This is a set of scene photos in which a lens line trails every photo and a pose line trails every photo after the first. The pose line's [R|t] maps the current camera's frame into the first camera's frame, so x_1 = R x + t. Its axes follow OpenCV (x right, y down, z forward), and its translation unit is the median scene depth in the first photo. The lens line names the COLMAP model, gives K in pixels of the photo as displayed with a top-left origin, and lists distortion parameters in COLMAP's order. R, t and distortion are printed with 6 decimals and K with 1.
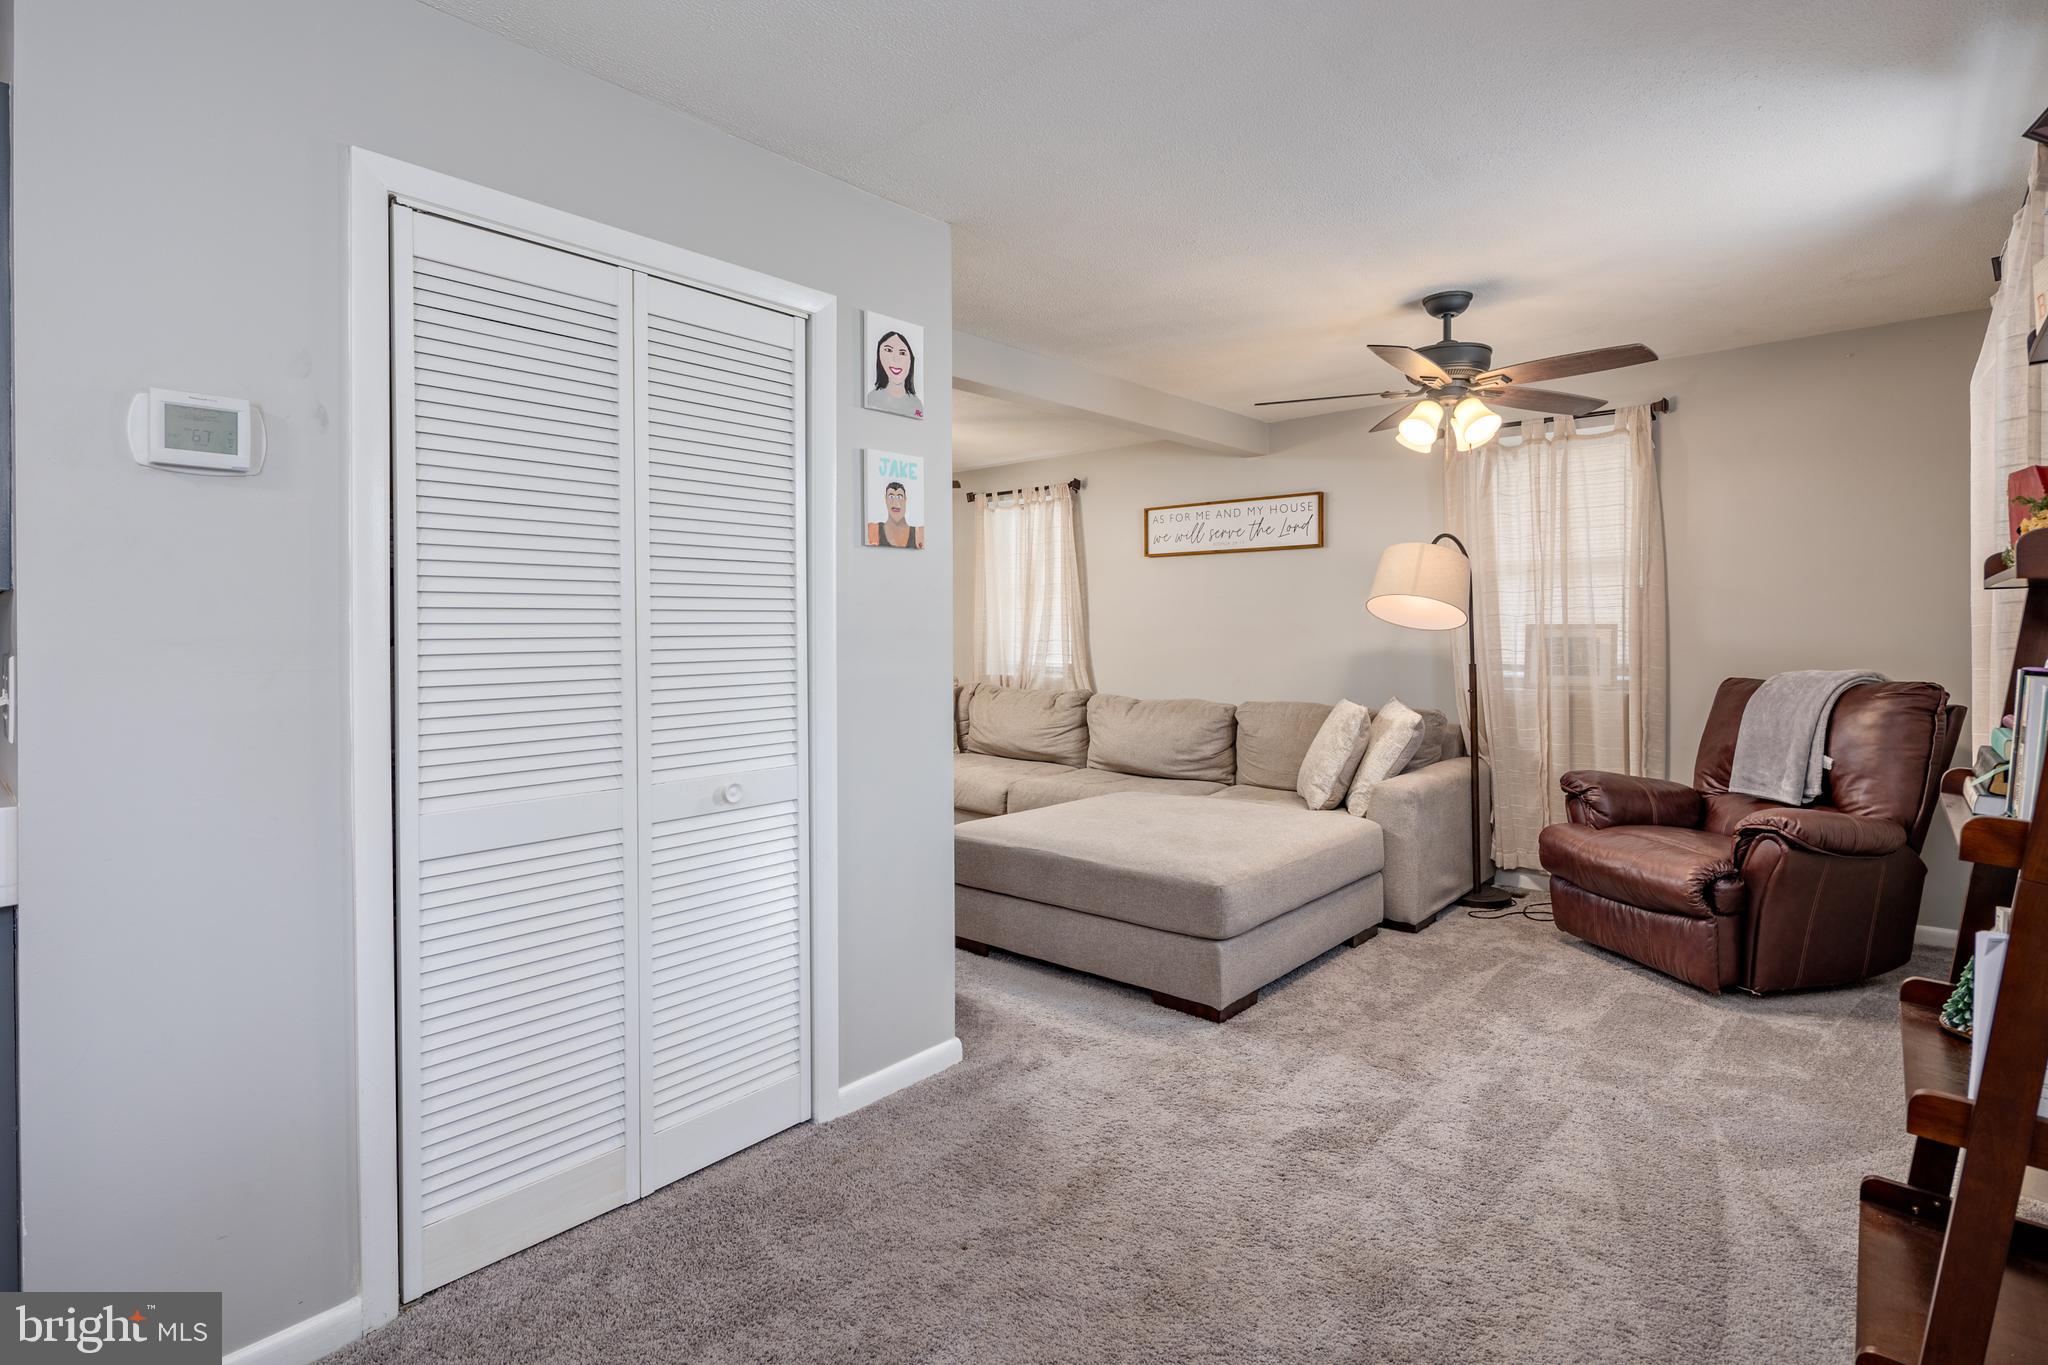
lens RADIAL K [[997.7, 0, 1008.0], [0, 997.7, 626.9], [0, 0, 1]] dist [0.003824, -0.004627]
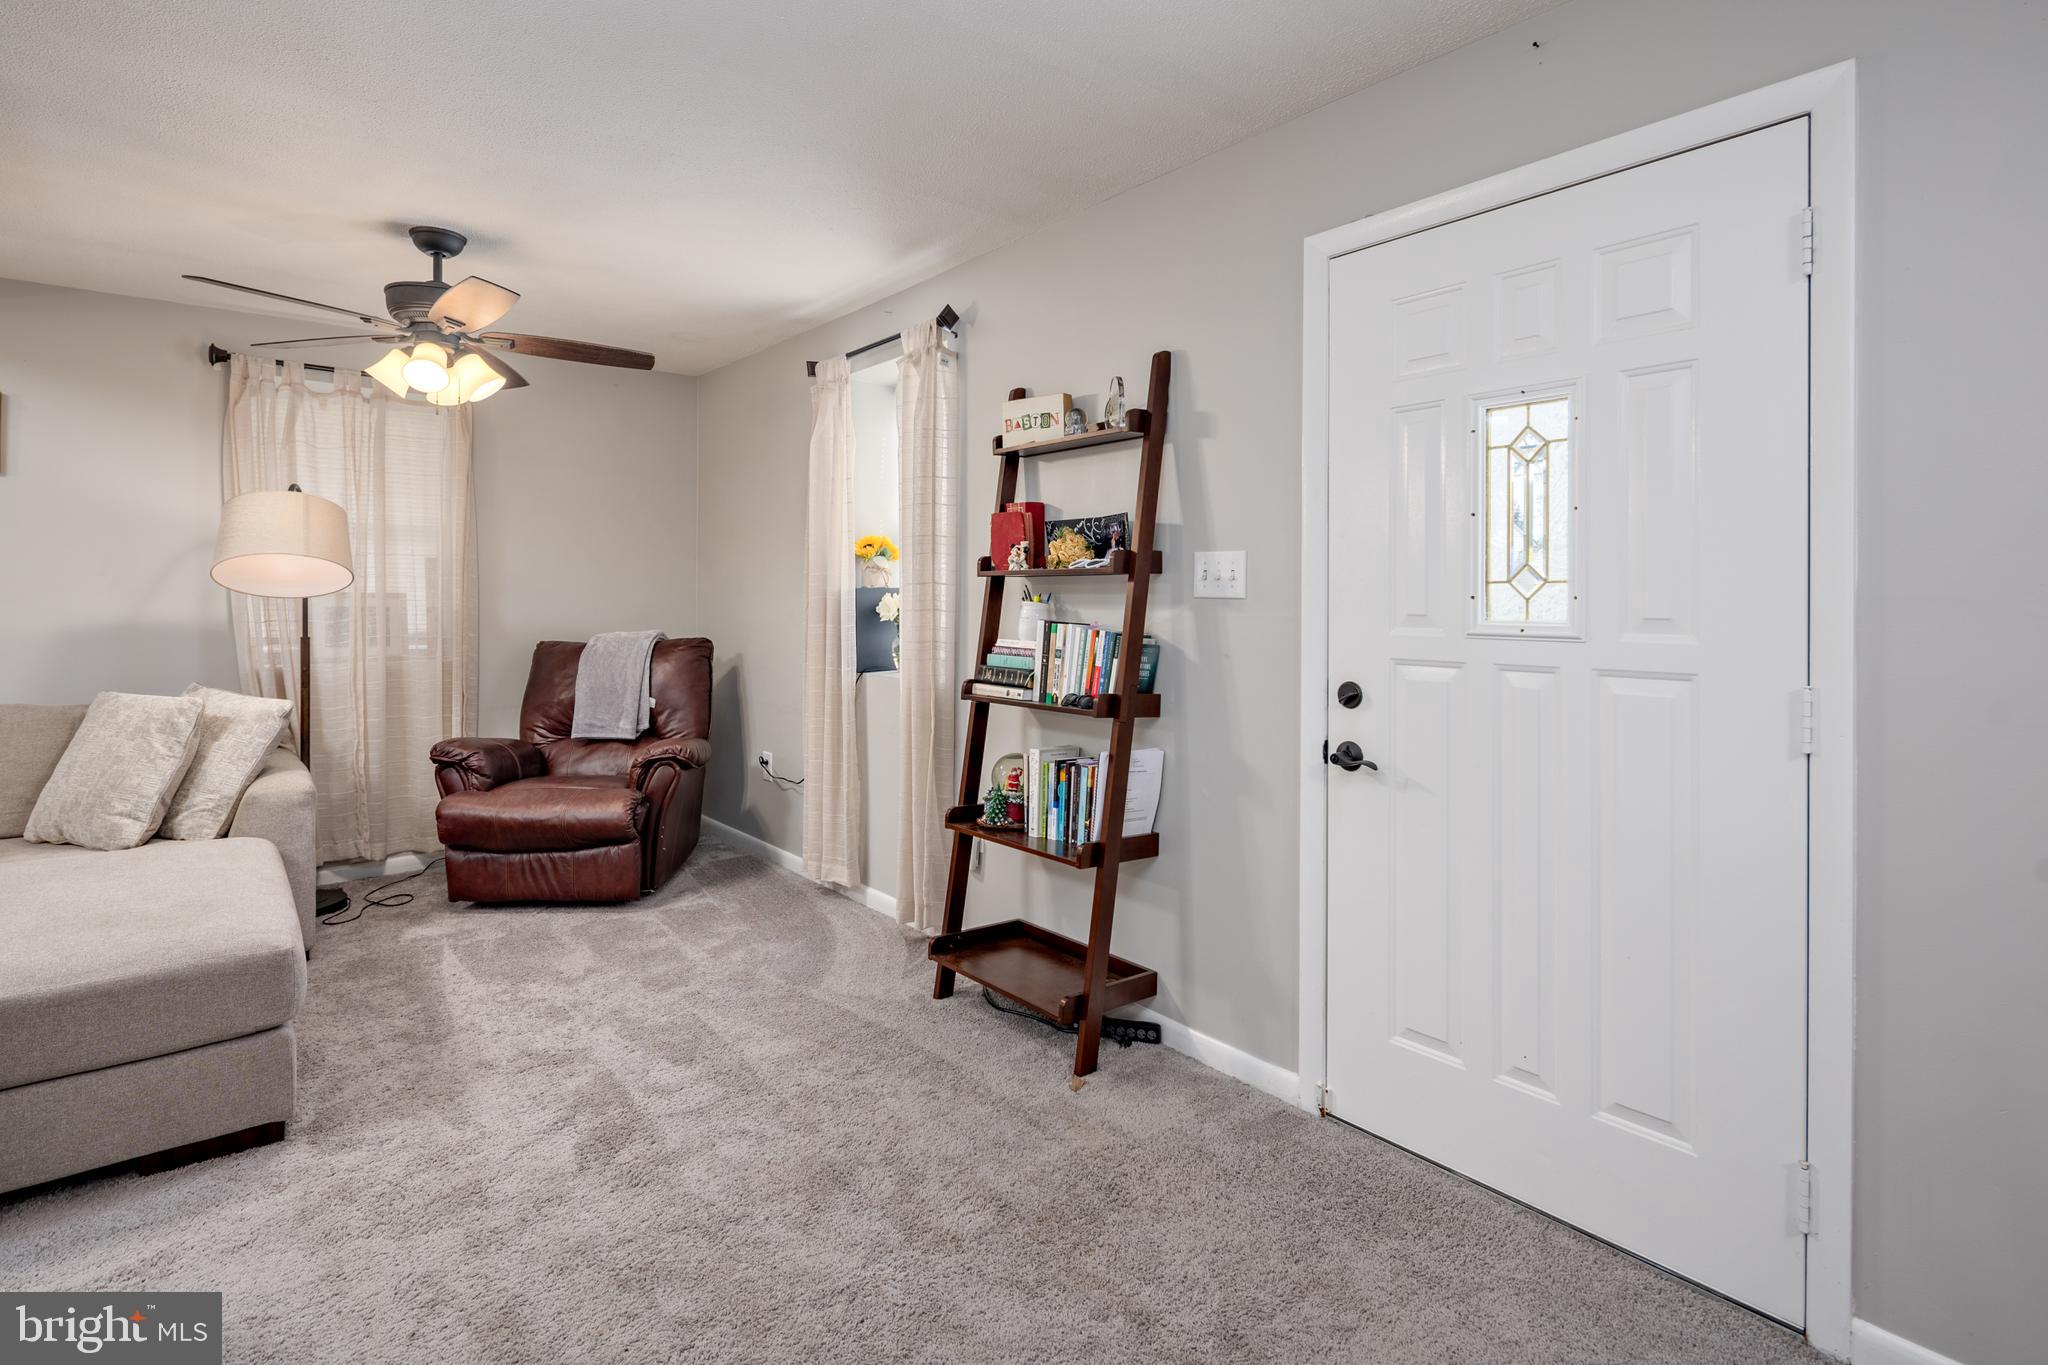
lens RADIAL K [[997.7, 0, 1019.9], [0, 997.7, 601.1], [0, 0, 1]] dist [0.003824, -0.004627]
pose [[0.155383, 0.004612, 0.987844, -0.395631], [-0.006209, 0.999974, -0.003692, 0.006659], [-0.987835, -0.005559, 0.155408, 0.343251]]
